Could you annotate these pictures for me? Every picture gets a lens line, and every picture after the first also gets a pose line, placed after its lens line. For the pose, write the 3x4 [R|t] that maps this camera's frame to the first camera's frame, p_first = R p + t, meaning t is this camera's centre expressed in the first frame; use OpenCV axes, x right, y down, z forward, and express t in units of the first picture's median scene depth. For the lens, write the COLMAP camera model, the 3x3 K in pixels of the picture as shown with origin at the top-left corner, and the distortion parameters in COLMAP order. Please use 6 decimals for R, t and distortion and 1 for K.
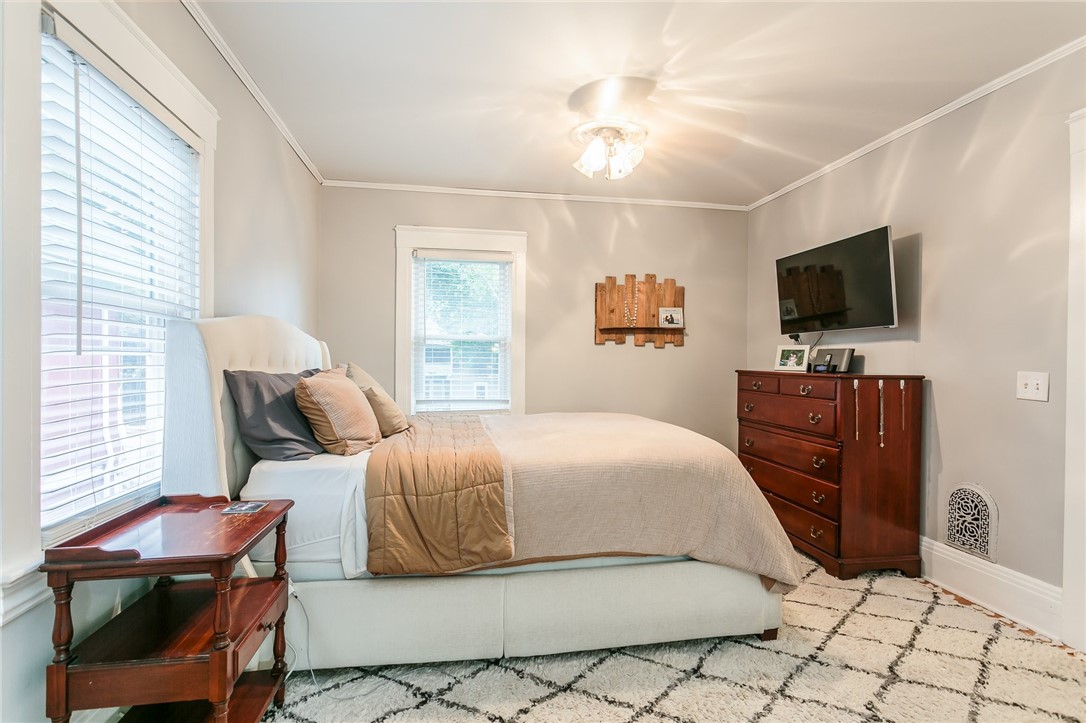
lens RADIAL K [[518.3, 0, 540.3], [0, 518.3, 364.3], [0, 0, 1]] dist [0.002806, 0.000566]
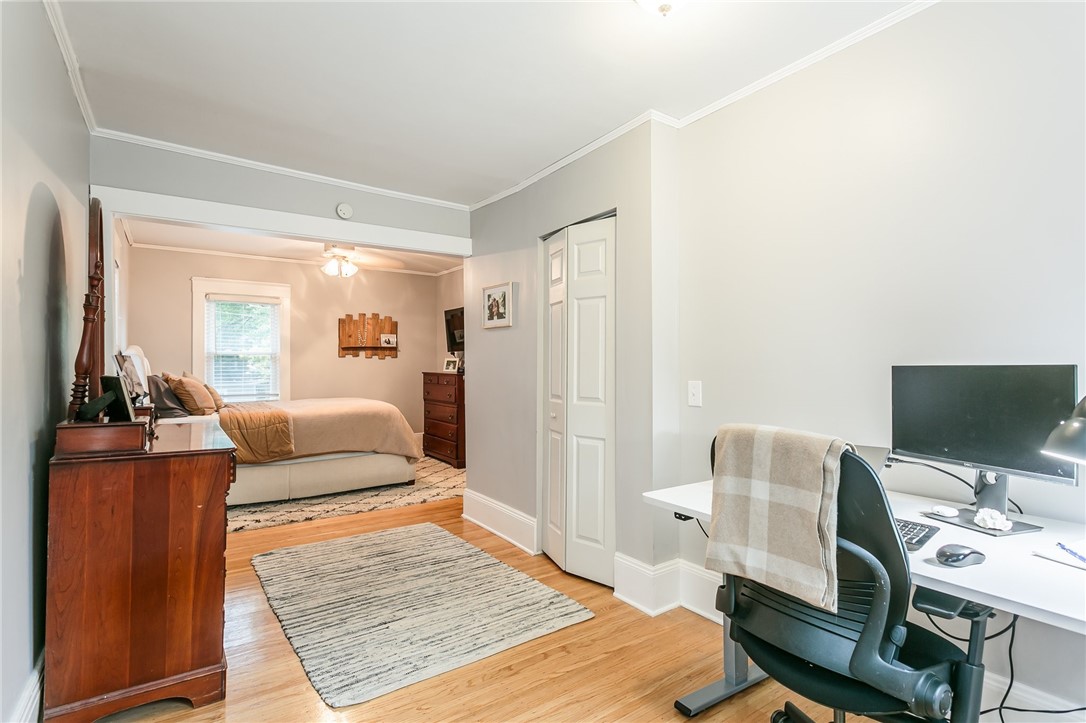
lens RADIAL K [[518.3, 0, 540.3], [0, 518.3, 364.3], [0, 0, 1]] dist [0.002806, 0.000566]
pose [[0.901051, -0.007857, 0.433643, -0.027959], [0.009988, 0.999947, -0.002635, -0.006309], [-0.433599, 0.006706, 0.901081, -0.725202]]
